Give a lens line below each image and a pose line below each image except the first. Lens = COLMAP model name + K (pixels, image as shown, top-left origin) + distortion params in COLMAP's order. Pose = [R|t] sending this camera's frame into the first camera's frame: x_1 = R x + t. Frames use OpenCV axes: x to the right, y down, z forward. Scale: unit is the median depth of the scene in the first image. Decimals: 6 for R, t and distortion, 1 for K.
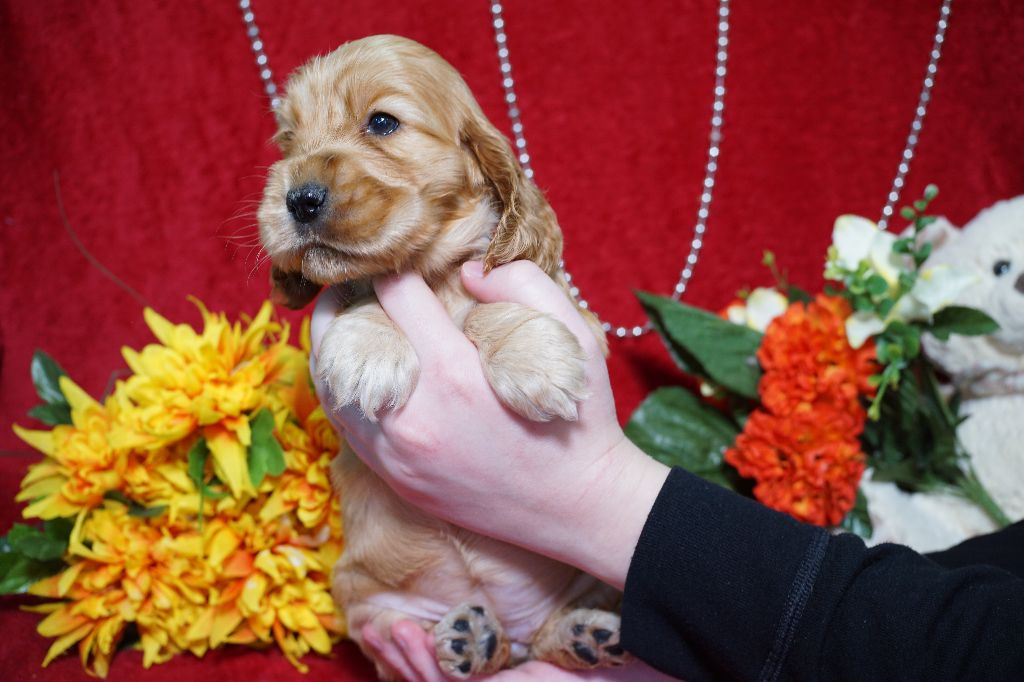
lens RADIAL K [[1310.1, 0, 501.8], [0, 1310.1, 336.0], [0, 0, 1]] dist [-0.178177, 0.000000]
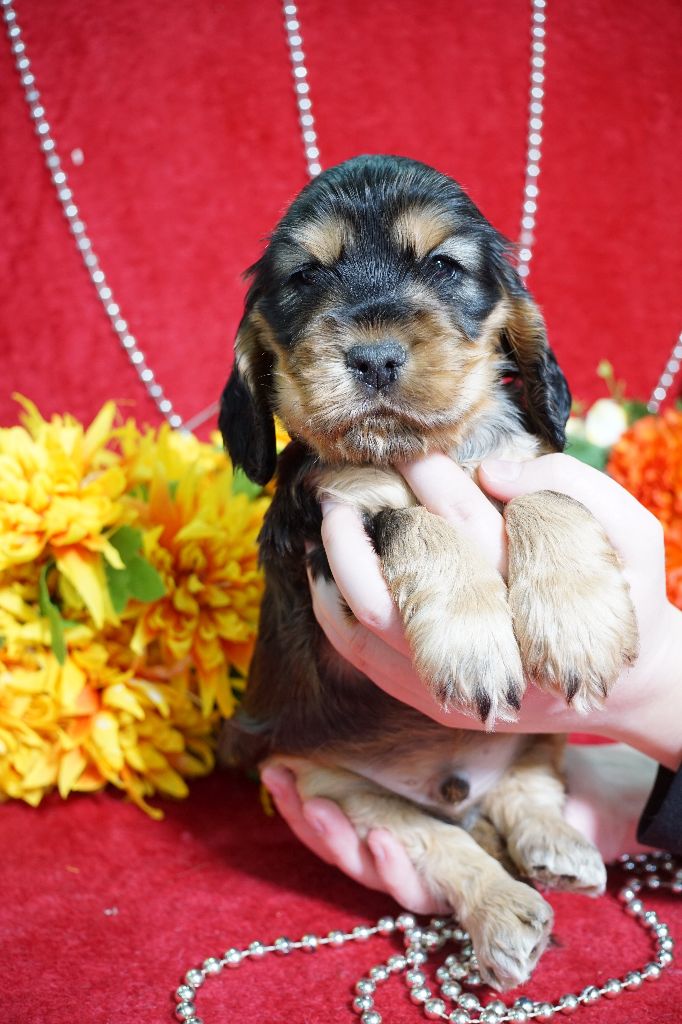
lens RADIAL K [[1310.1, 0, 316.8], [0, 1310.1, 535.4], [0, 0, 1]] dist [-0.178177, 0.000000]
pose [[0.981076, 0.005019, 0.193561, -0.201658], [-0.019959, 0.996960, 0.075314, -0.005959], [-0.192594, -0.077752, 0.978193, 0.100295]]
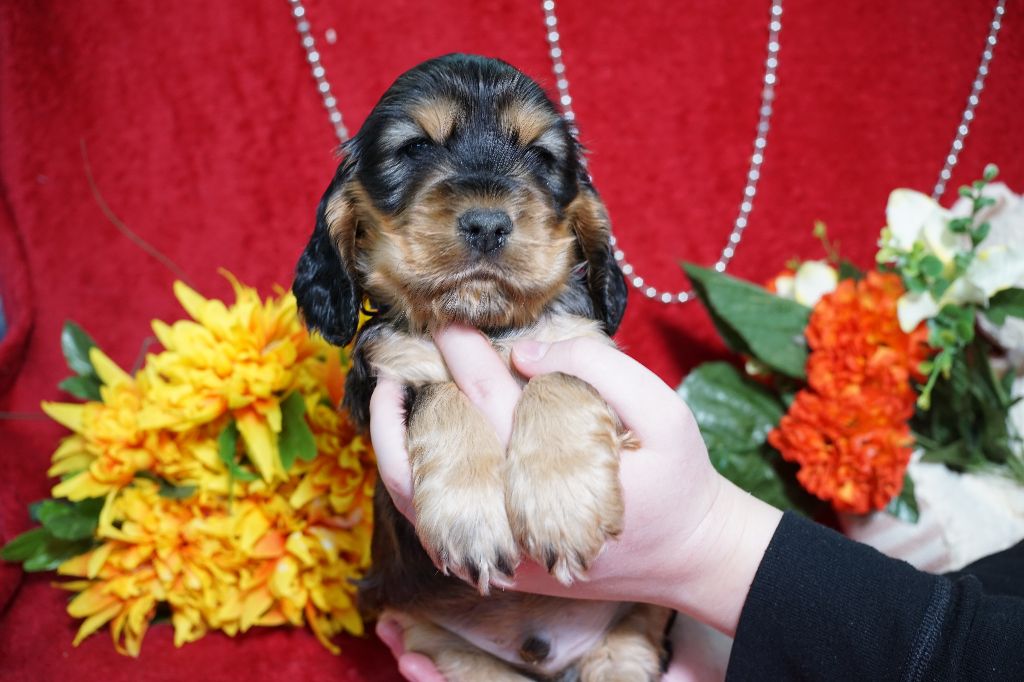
lens RADIAL K [[1310.1, 0, 500.2], [0, 1310.1, 335.8], [0, 0, 1]] dist [-0.178177, 0.000000]
pose [[0.999077, 0.013072, -0.040927, 0.009407], [-0.010022, 0.997218, 0.073863, -0.052908], [0.041779, -0.073385, 0.996428, 0.029638]]
